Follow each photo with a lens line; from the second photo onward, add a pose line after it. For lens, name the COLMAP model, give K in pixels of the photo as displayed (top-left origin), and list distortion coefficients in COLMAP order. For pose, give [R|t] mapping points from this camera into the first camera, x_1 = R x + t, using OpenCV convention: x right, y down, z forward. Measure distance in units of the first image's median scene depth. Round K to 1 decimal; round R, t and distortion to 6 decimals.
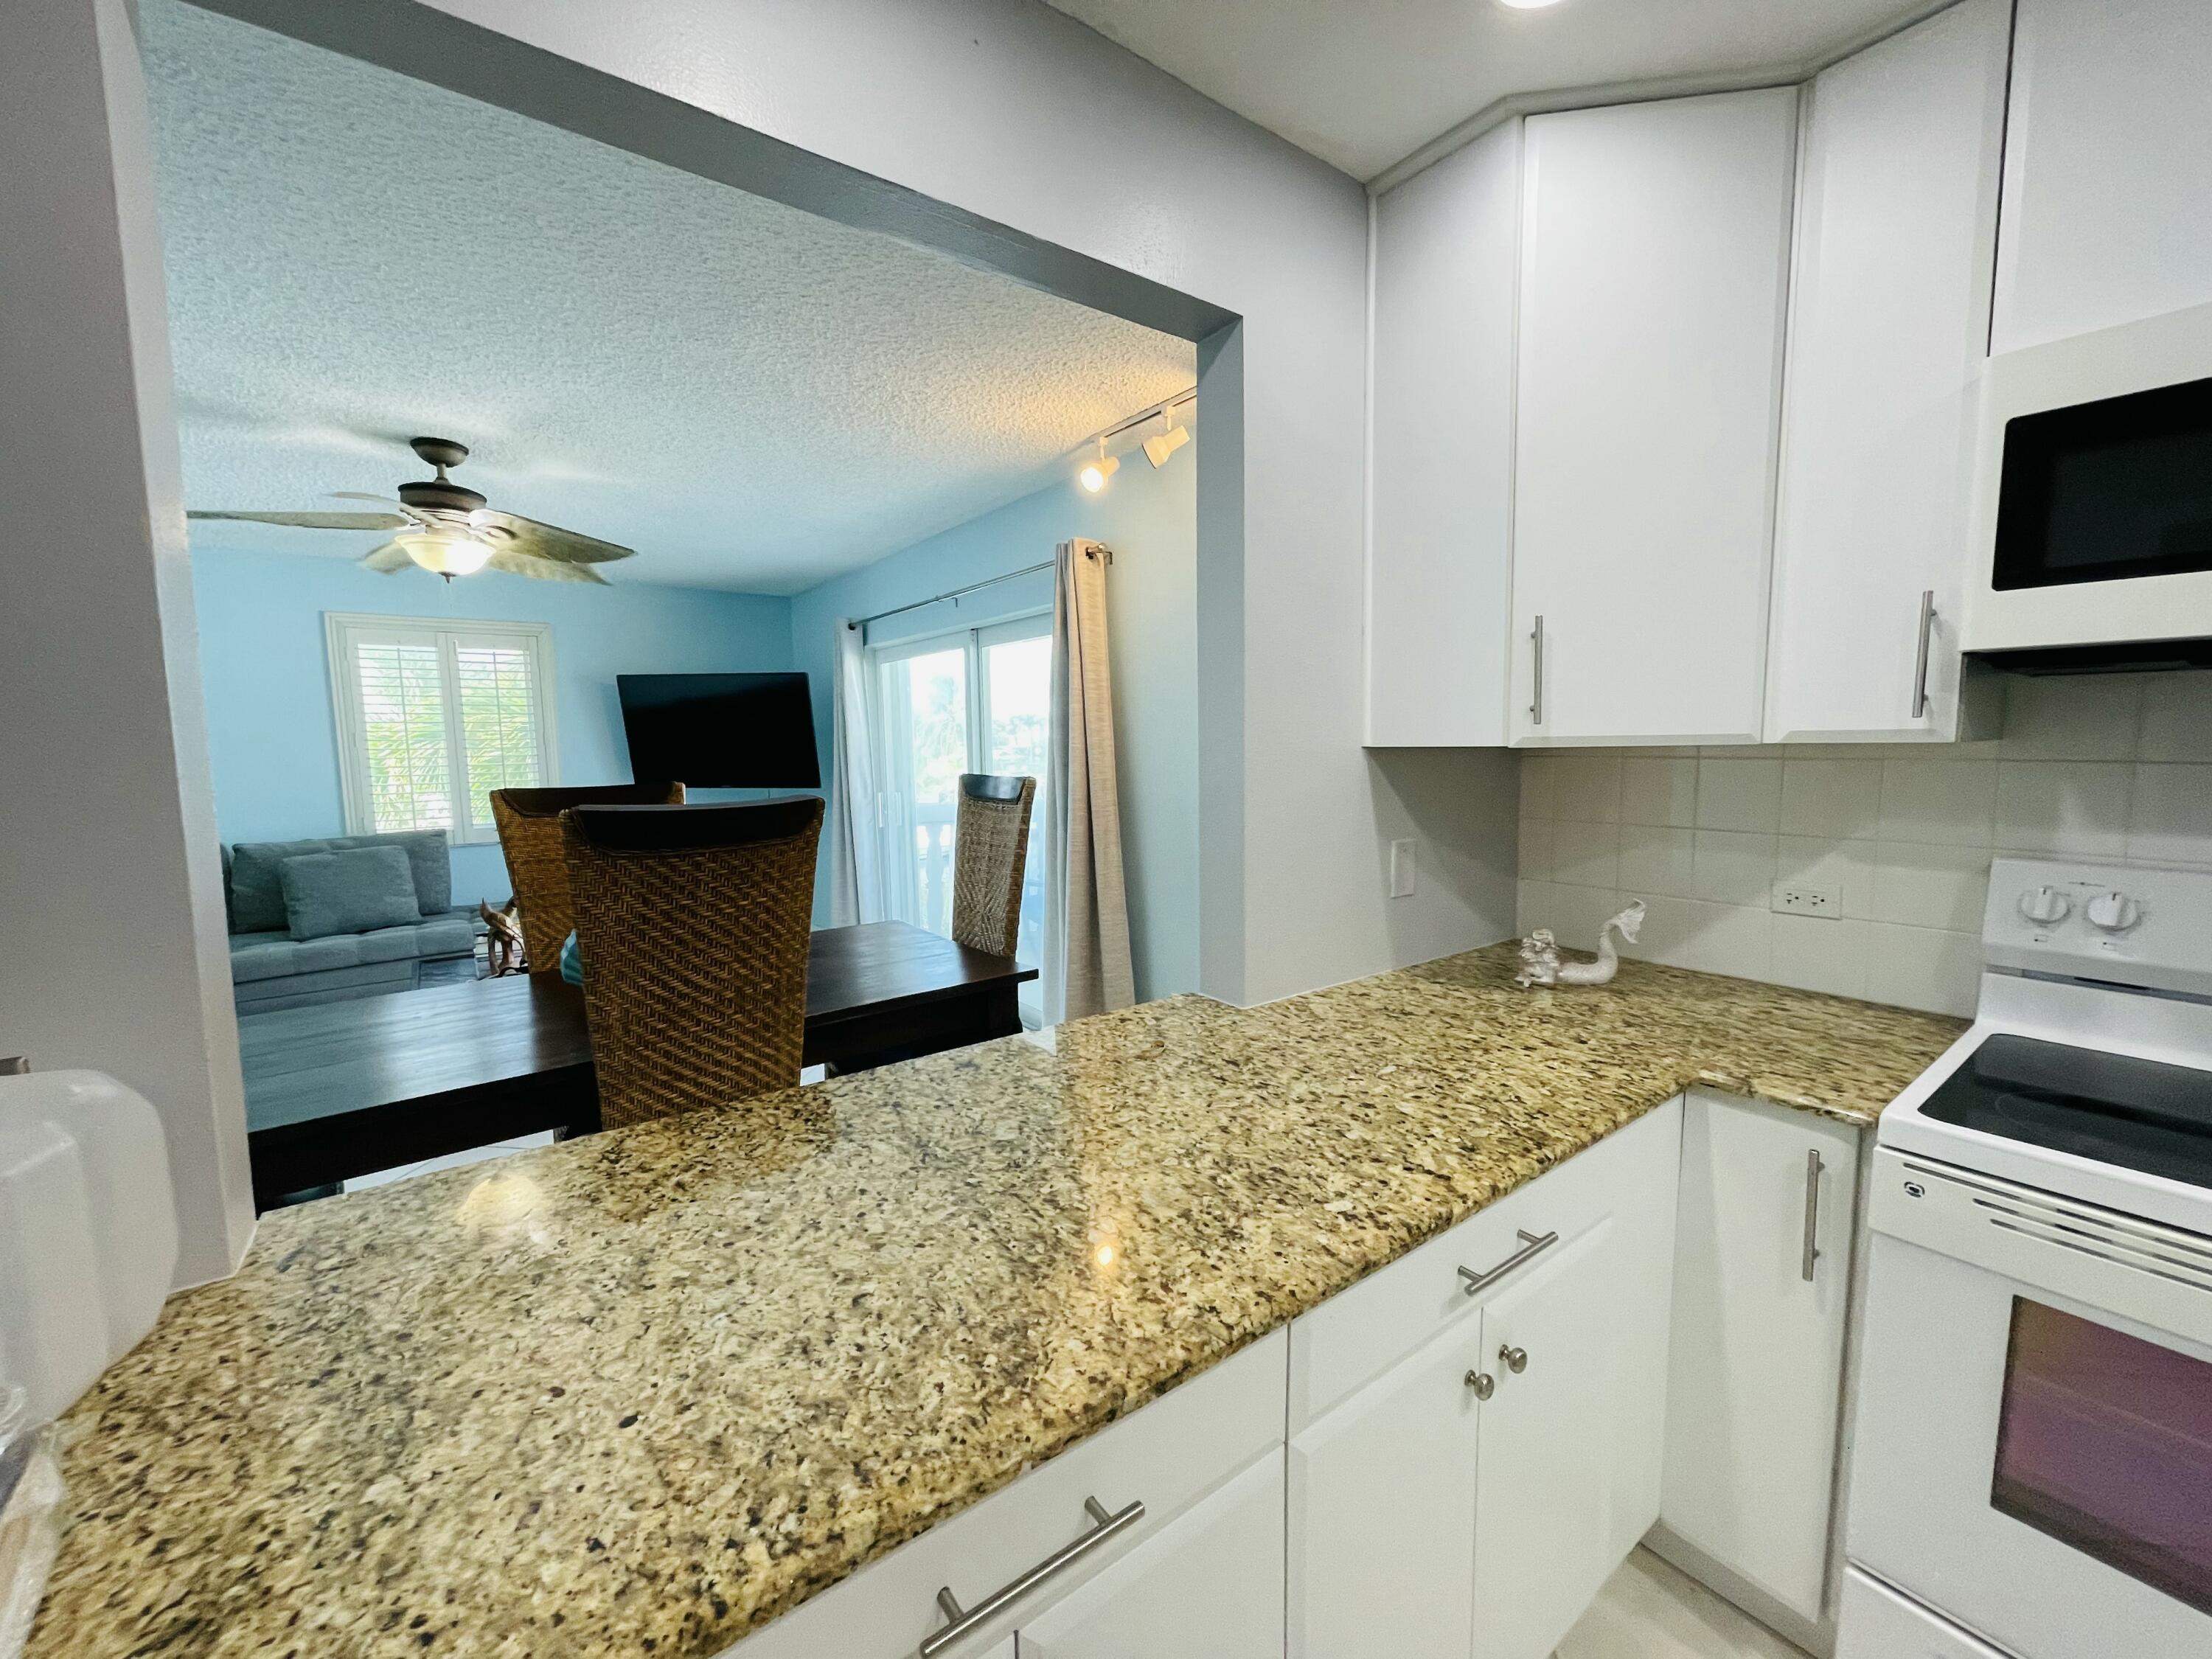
lens RADIAL K [[888.4, 0, 1116.0], [0, 888.4, 825.4], [0, 0, 1]] dist [-0.003120, 0.000290]
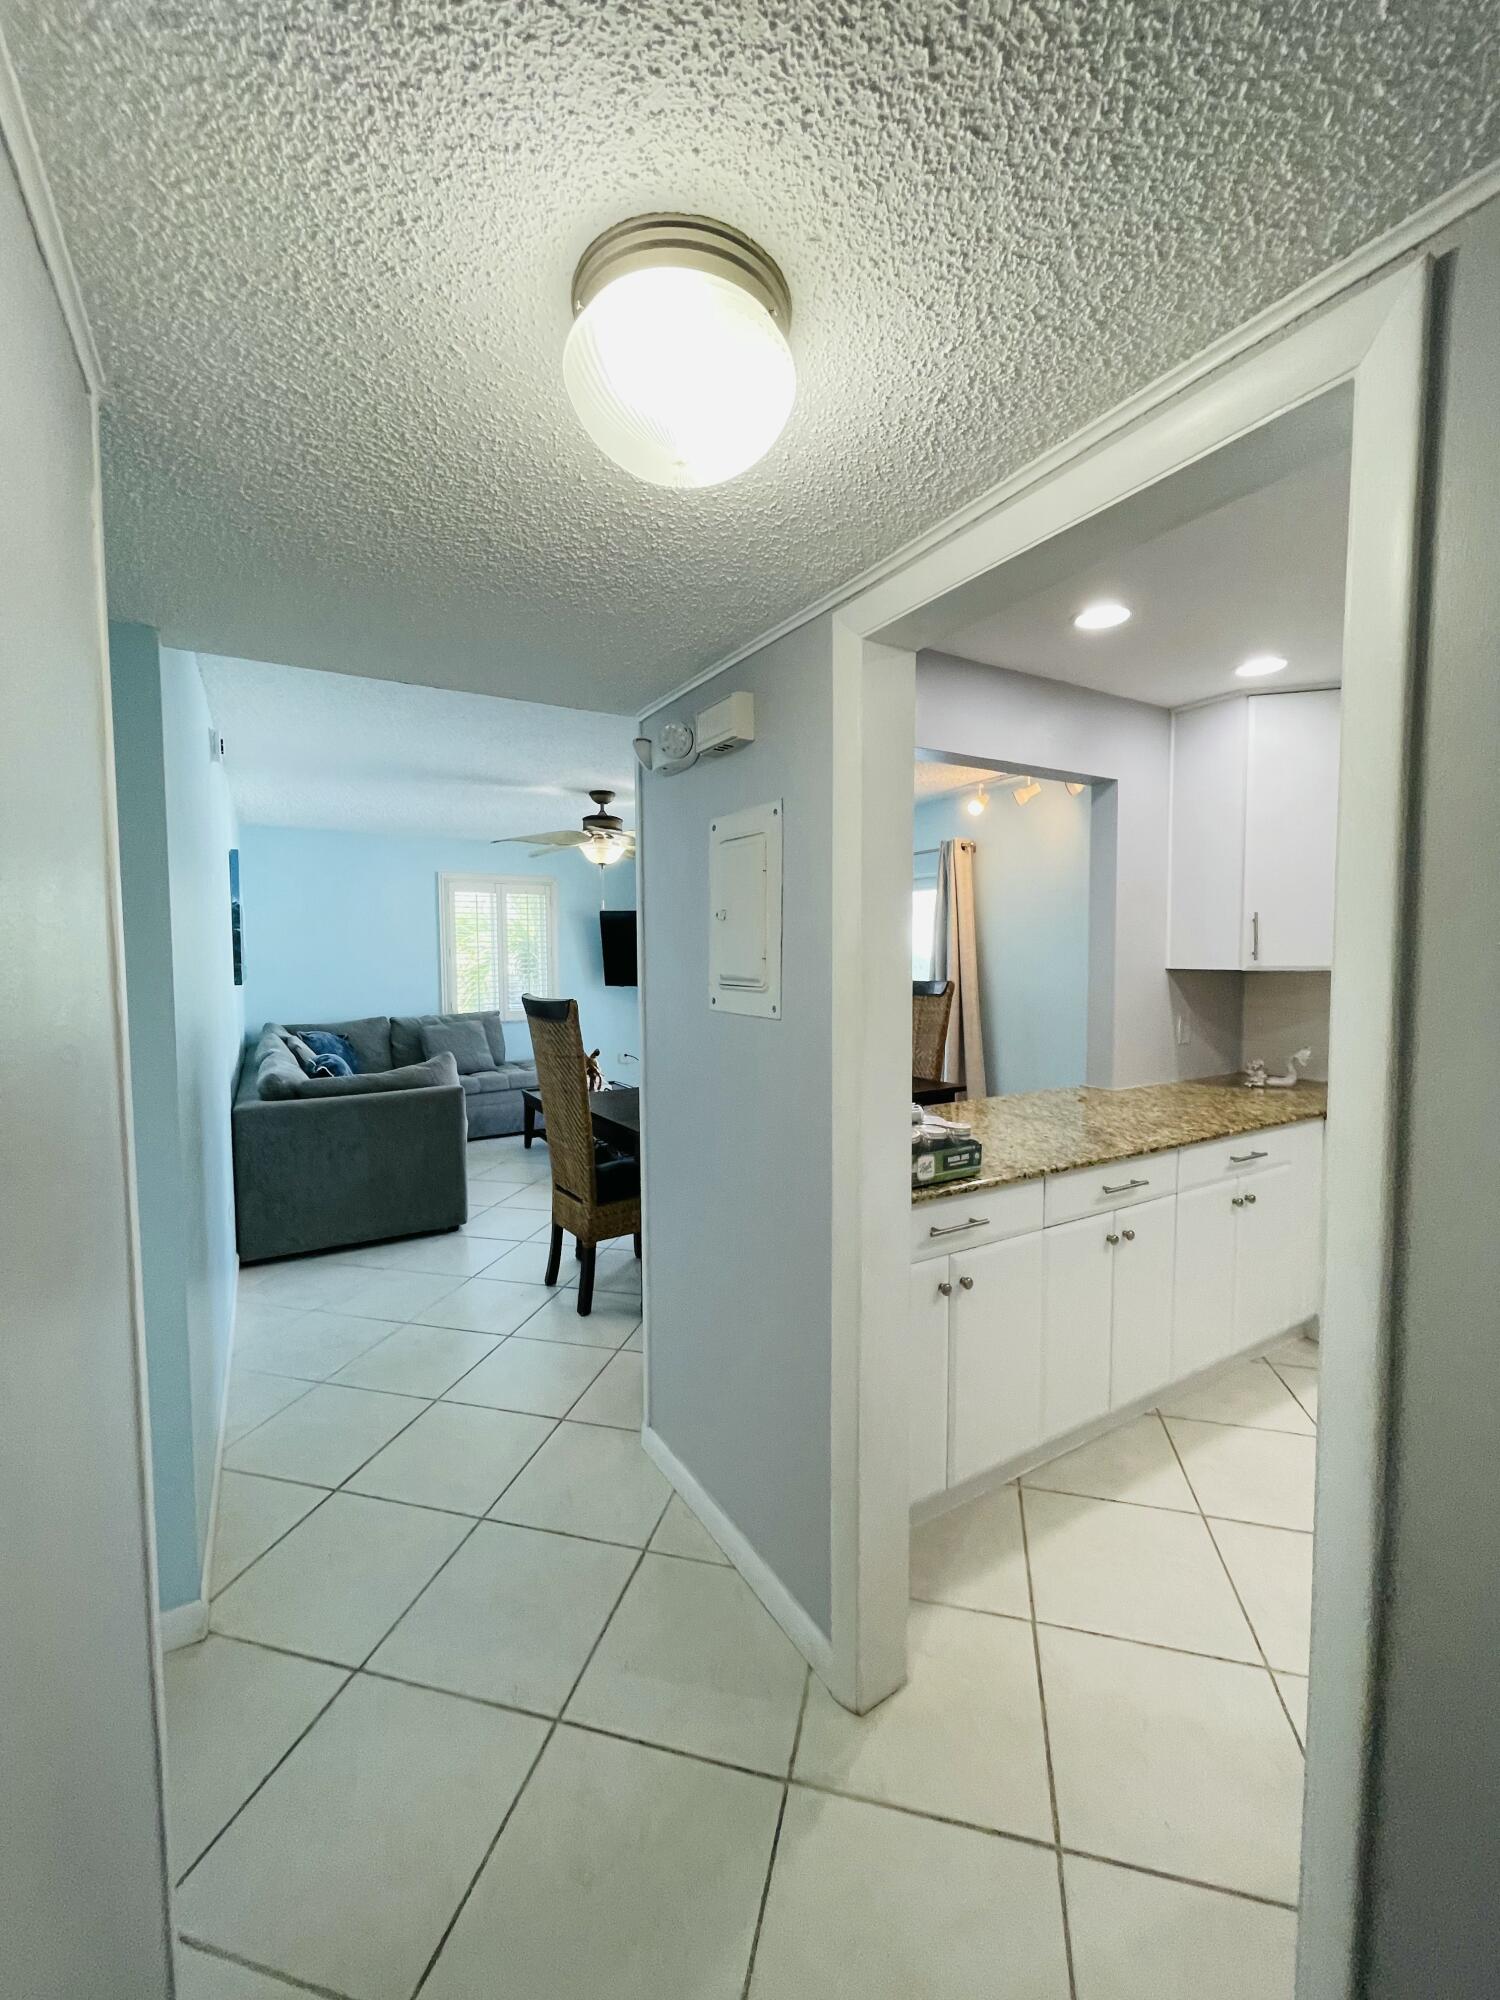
lens RADIAL K [[803.2, 0, 751.0], [0, 803.2, 990.6], [0, 0, 1]] dist [-0.003120, 0.000290]
pose [[0.994275, 0.013608, -0.105979, -0.645191], [-0.018388, 0.998851, -0.044256, 0.084743], [0.105255, 0.045952, 0.993383, -1.277697]]
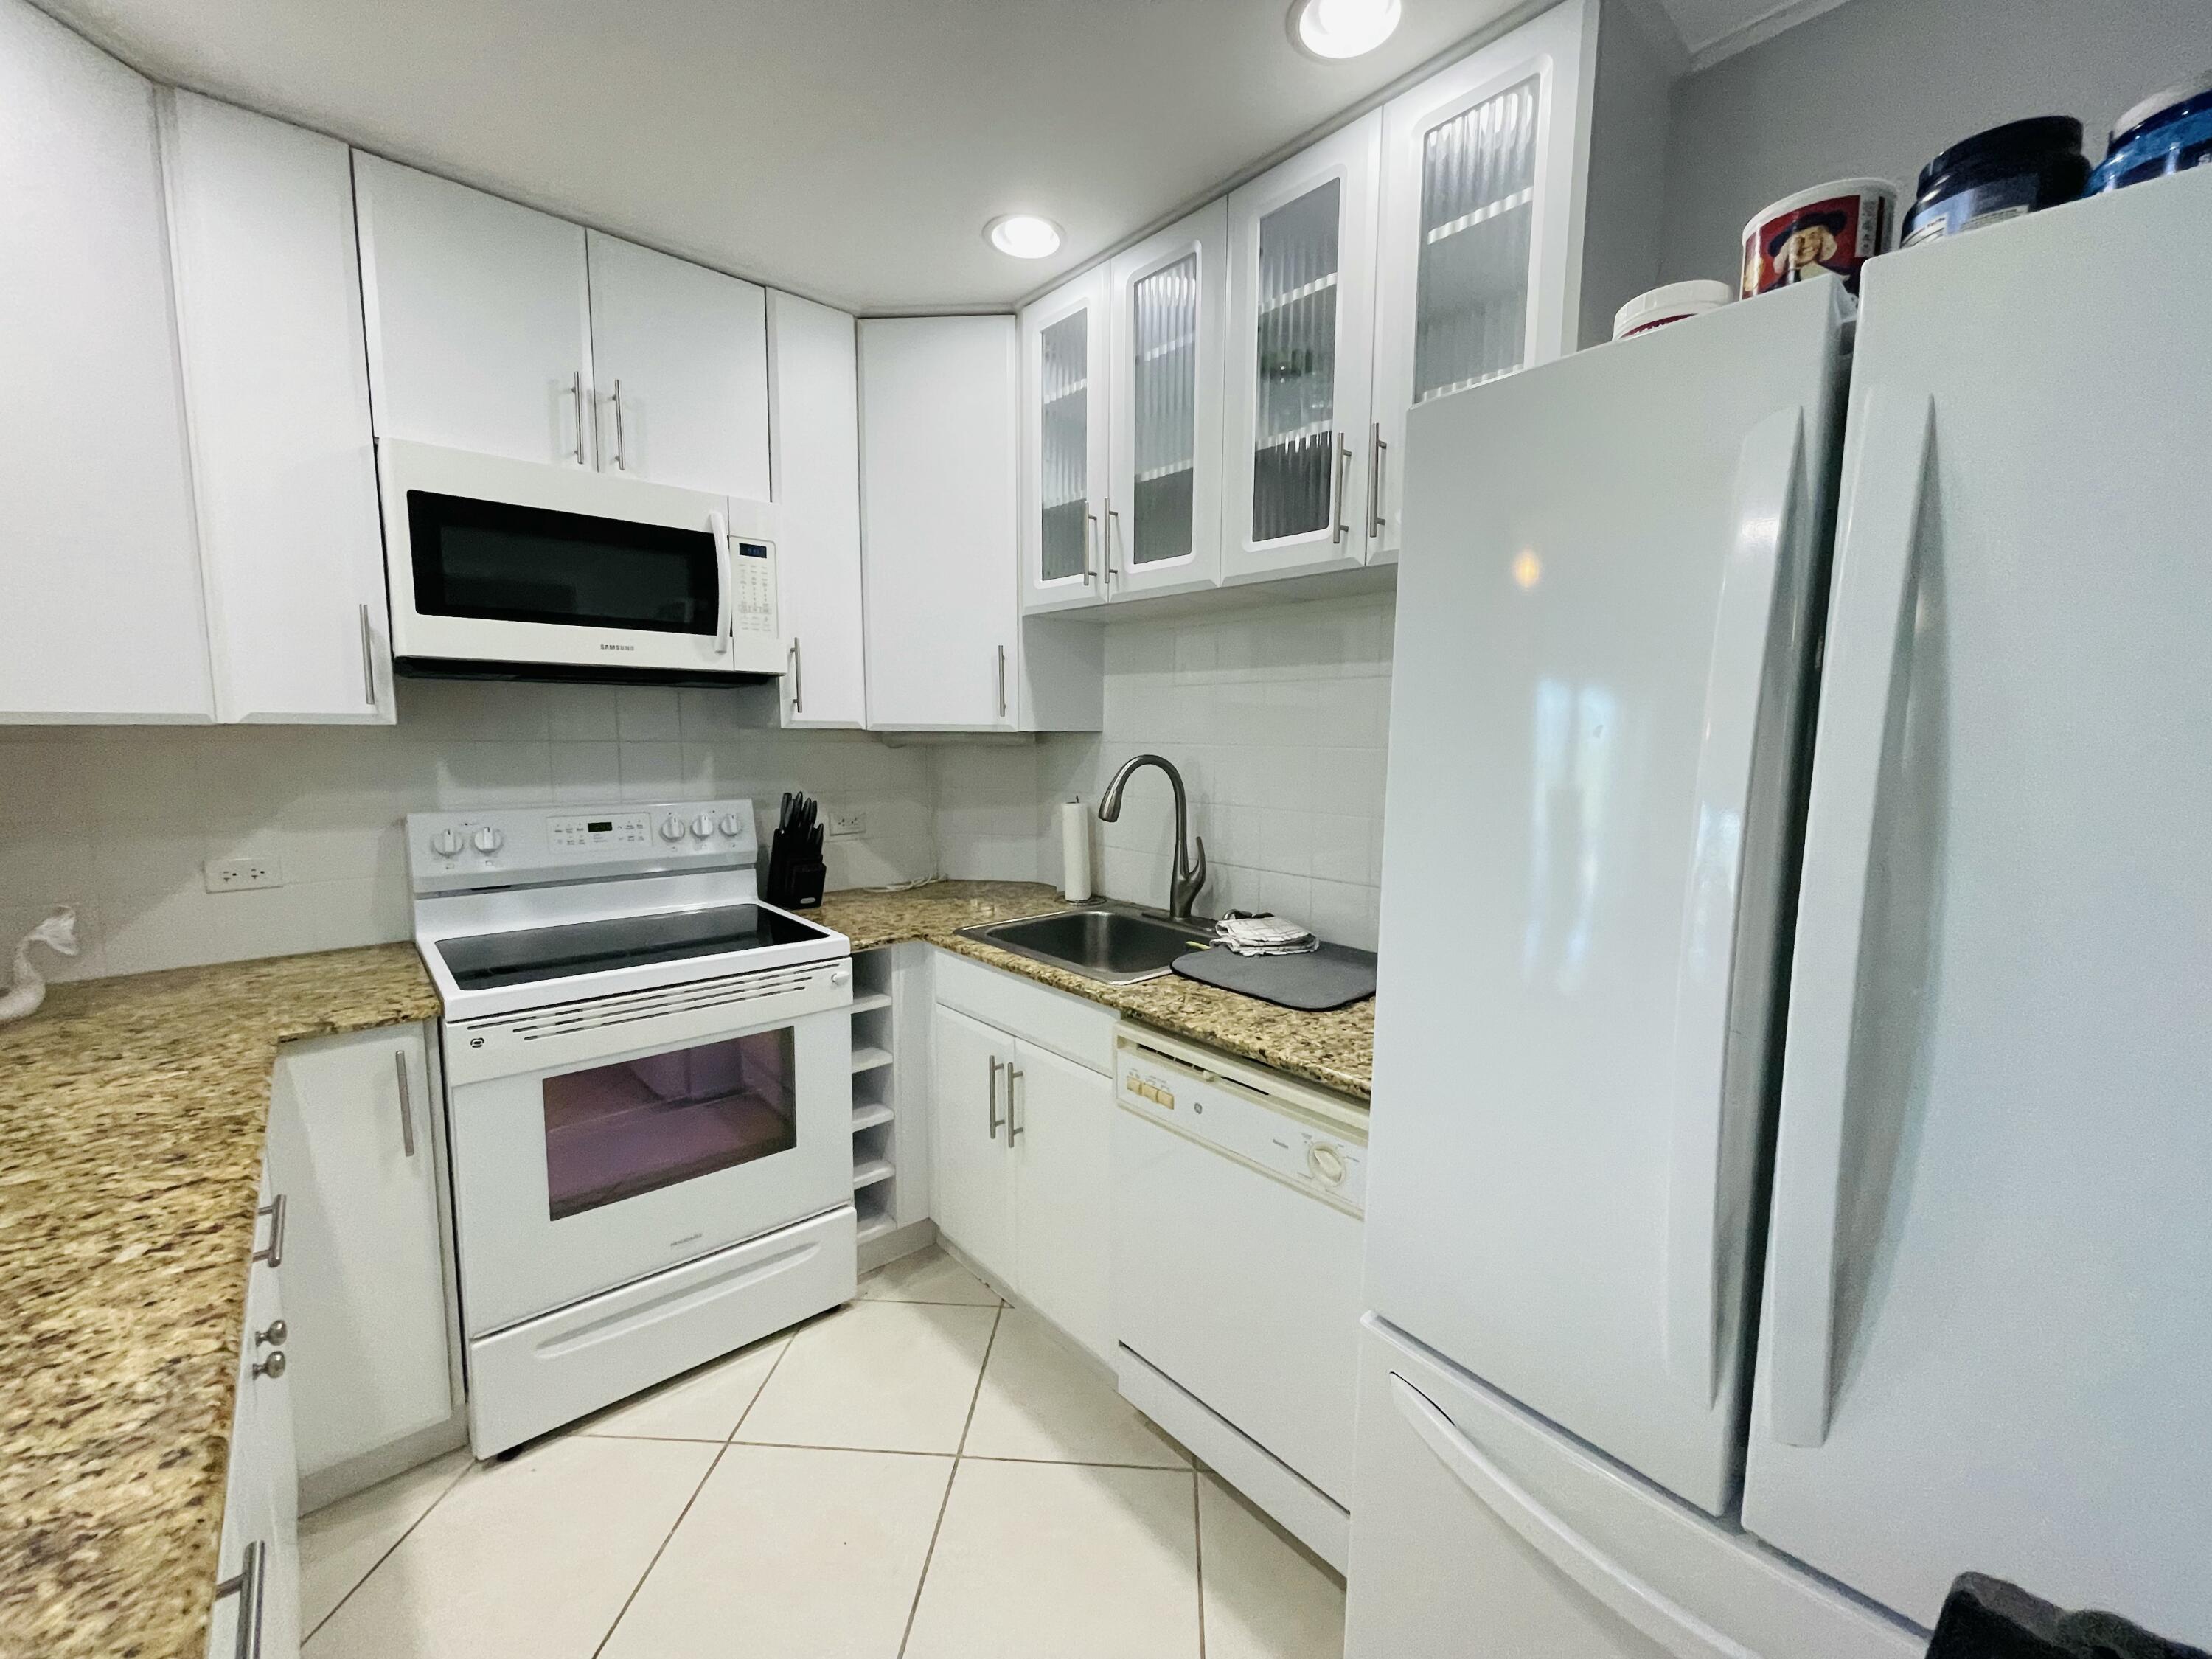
lens RADIAL K [[888.4, 0, 1116.0], [0, 888.4, 825.4], [0, 0, 1]] dist [-0.003120, 0.000290]
pose [[-0.094216, -0.093369, 0.991164, -0.463656], [0.092036, 0.990512, 0.102056, 0.018048], [-0.991288, 0.100838, -0.084729, 0.072044]]
